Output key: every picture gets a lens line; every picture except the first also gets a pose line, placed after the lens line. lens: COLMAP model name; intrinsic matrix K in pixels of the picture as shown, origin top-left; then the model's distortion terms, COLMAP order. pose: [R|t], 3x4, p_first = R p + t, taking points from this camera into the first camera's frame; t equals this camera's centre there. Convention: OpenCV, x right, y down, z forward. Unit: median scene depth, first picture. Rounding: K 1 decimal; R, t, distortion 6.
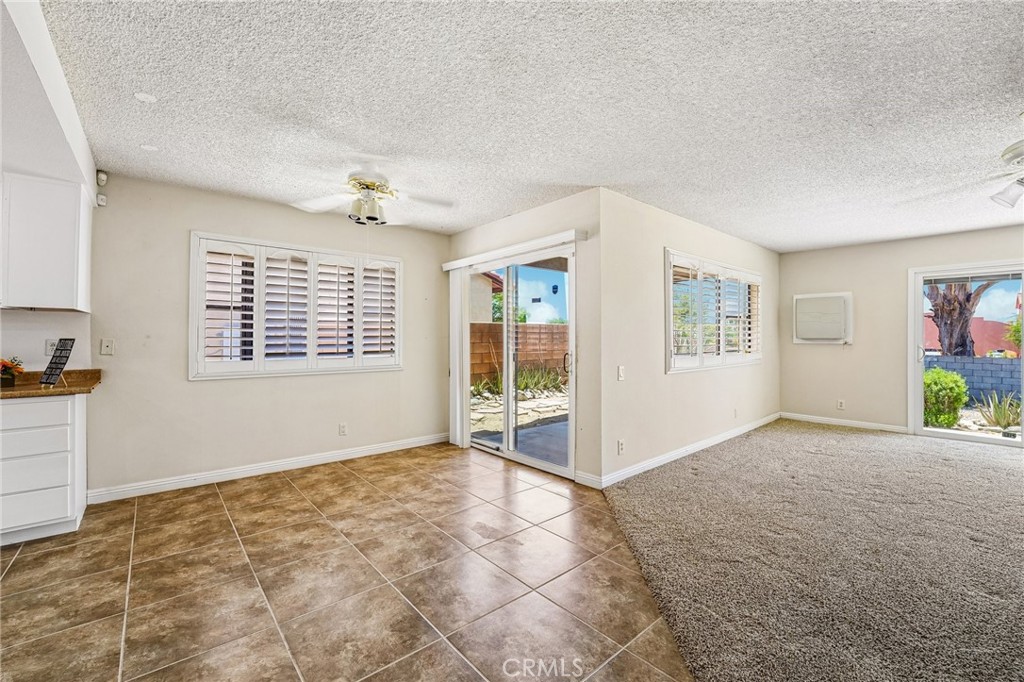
lens RADIAL K [[421.5, 0, 504.6], [0, 421.5, 332.4], [0, 0, 1]] dist [-0.023225, 0.001031]
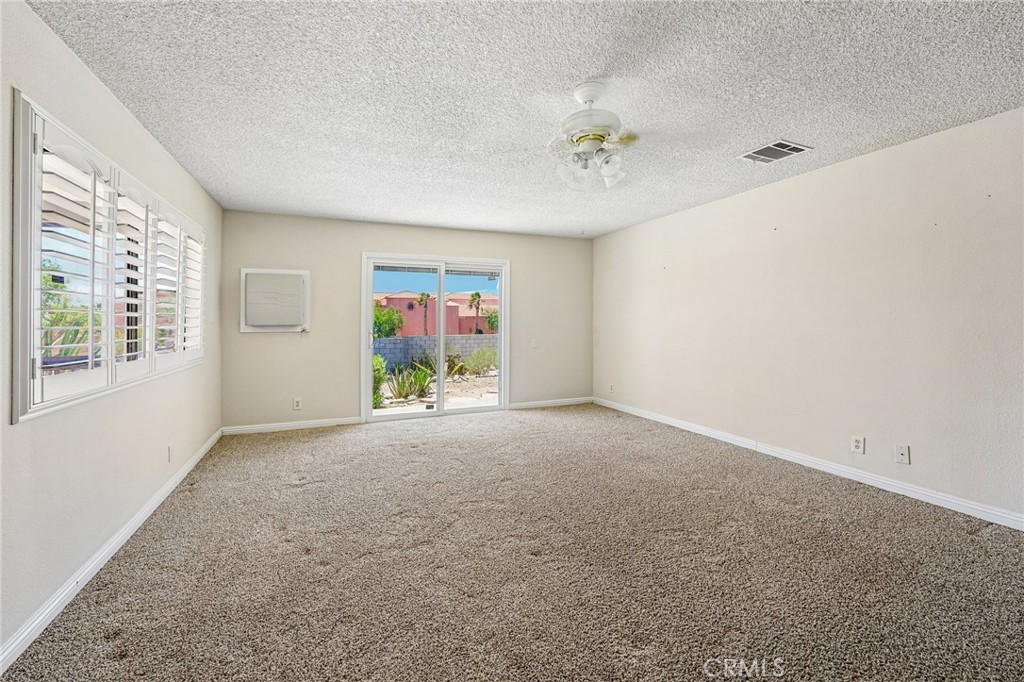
lens RADIAL K [[421.5, 0, 504.7], [0, 421.5, 316.4], [0, 0, 1]] dist [-0.023225, 0.001031]
pose [[0.288538, 0.009536, 0.957421, 0.134681], [-0.002340, 0.999954, -0.009254, 0.004331], [-0.957466, 0.000429, 0.288547, 0.397965]]
